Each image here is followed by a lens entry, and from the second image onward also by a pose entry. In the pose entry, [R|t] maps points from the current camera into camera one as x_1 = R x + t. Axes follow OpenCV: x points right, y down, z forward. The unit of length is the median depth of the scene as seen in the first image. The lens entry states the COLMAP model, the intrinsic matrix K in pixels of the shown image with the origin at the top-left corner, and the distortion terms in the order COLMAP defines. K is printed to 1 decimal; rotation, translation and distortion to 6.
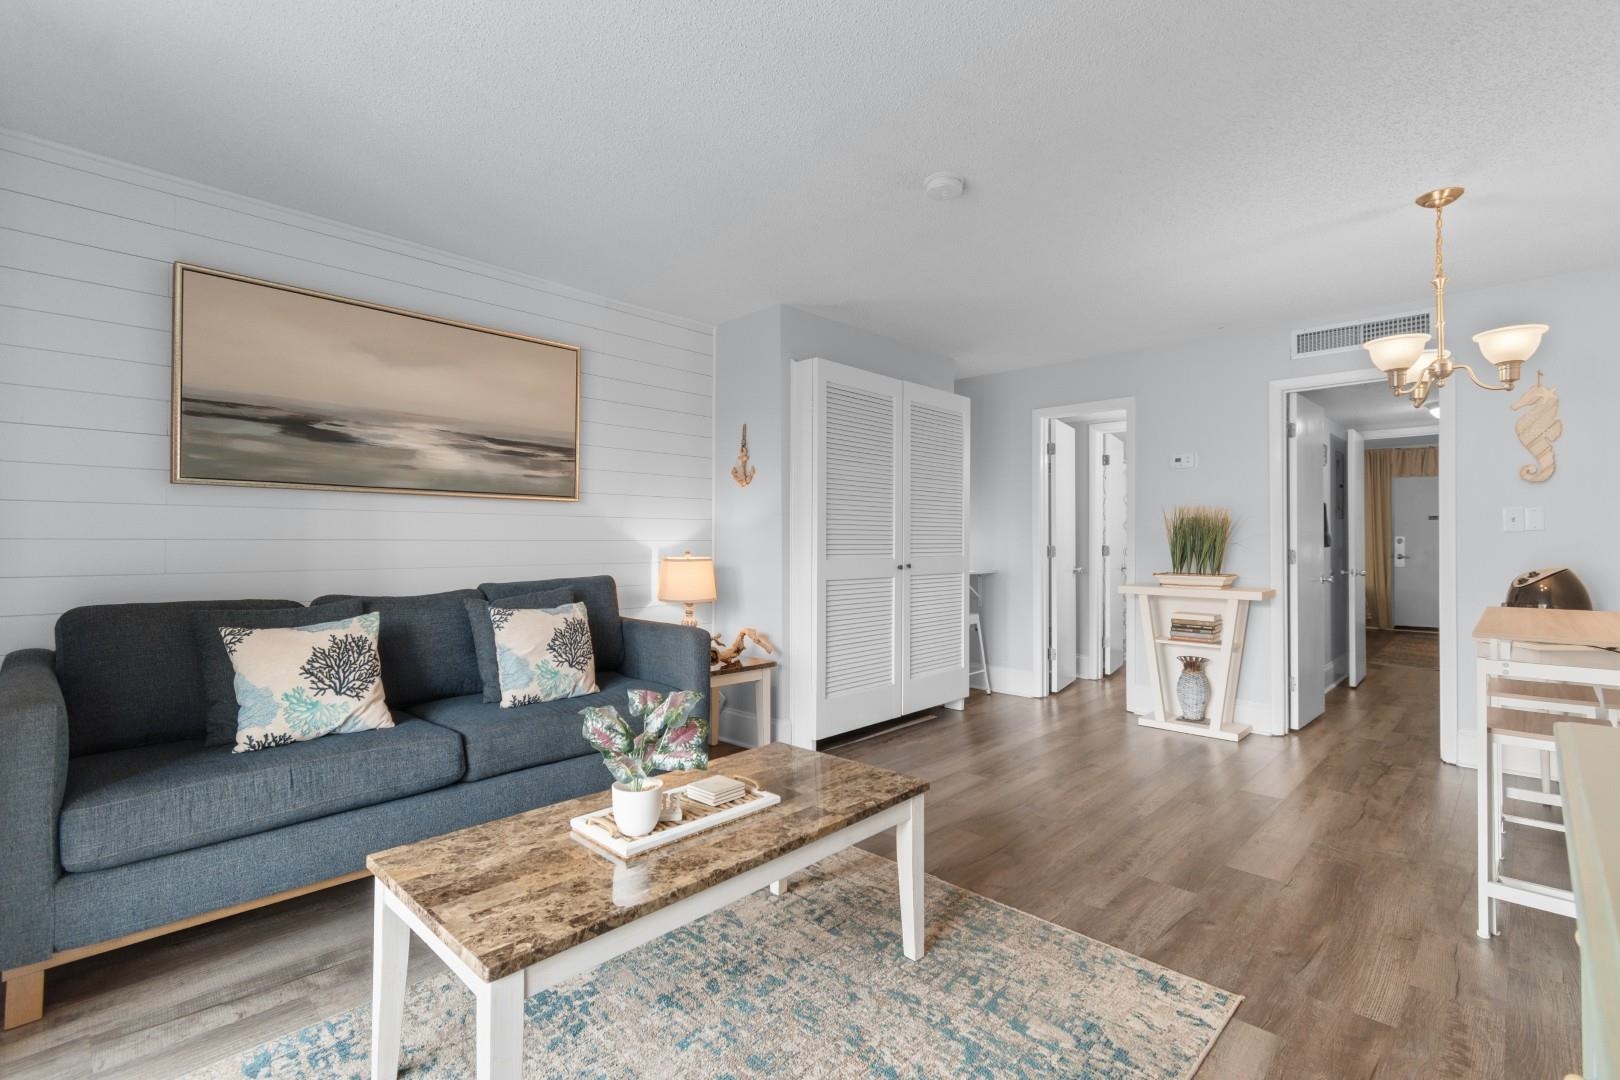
lens RADIAL K [[746.6, 0, 807.0], [0, 746.6, 535.8], [0, 0, 1]] dist [0.001244, 0.000425]
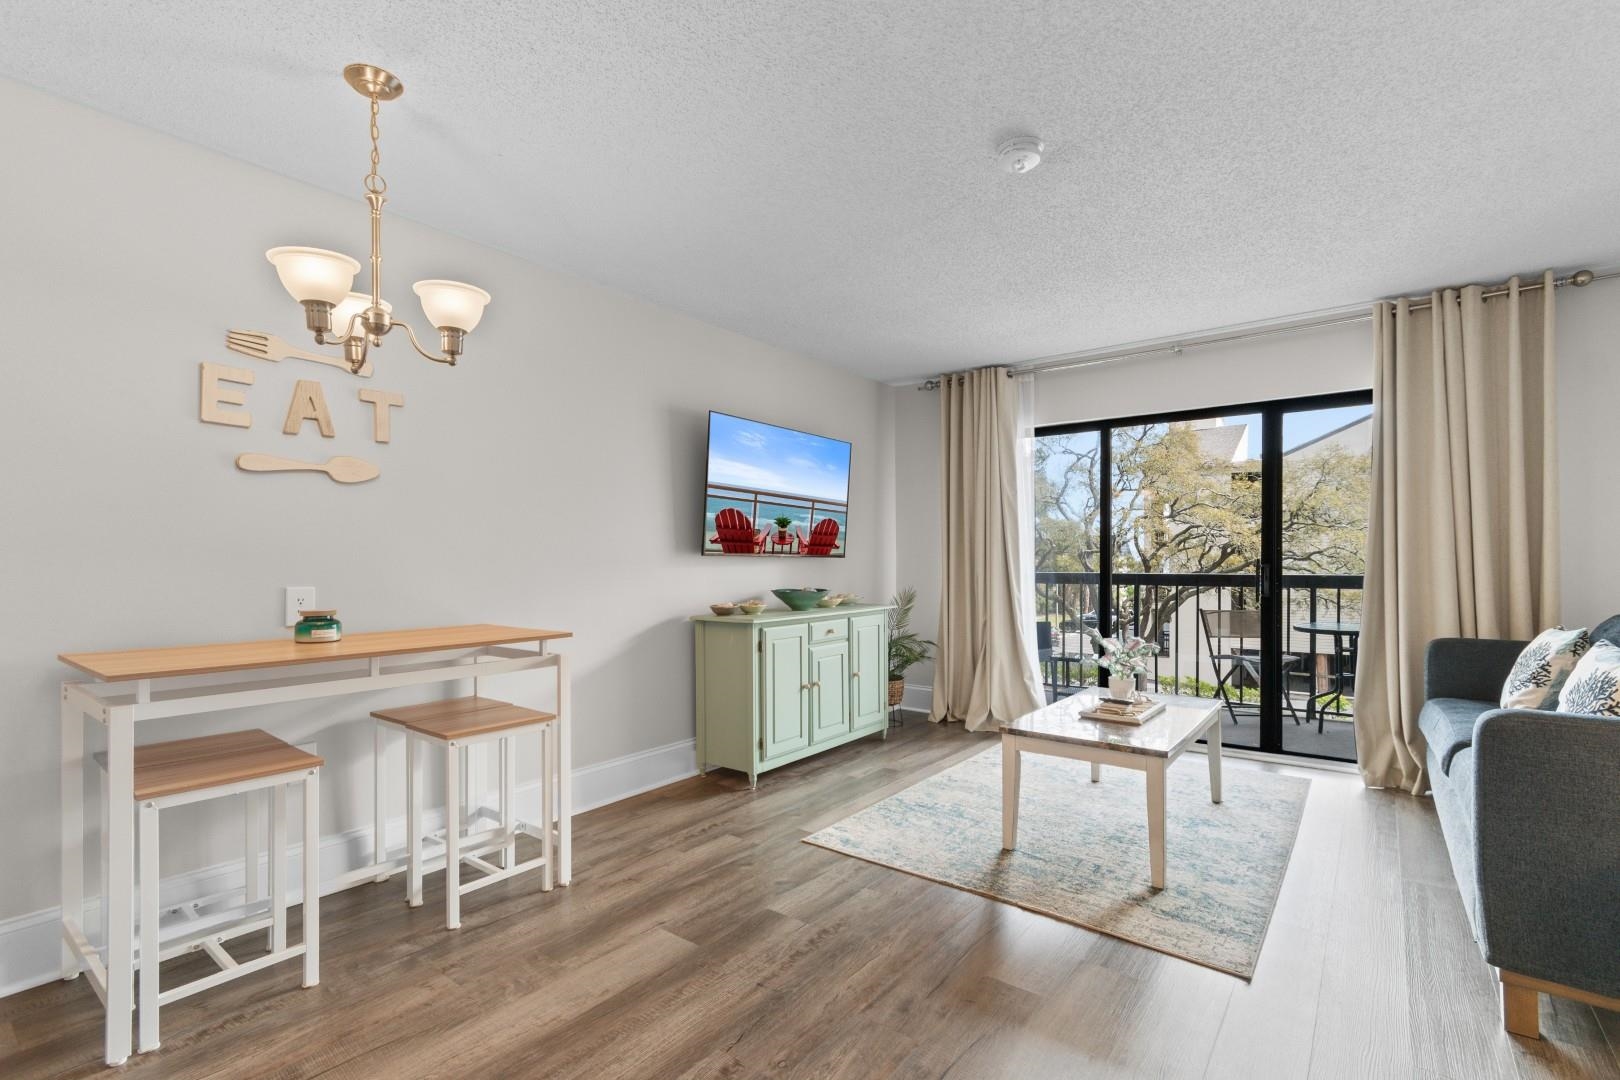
lens RADIAL K [[735.5, 0, 805.6], [0, 735.5, 564.3], [0, 0, 1]] dist [-0.001033, -0.000853]
pose [[-0.994254, 0.003075, -0.106998, 0.445339], [0.003386, 0.999991, -0.002718, 0.015974], [0.106989, -0.003065, -0.994256, 1.546100]]
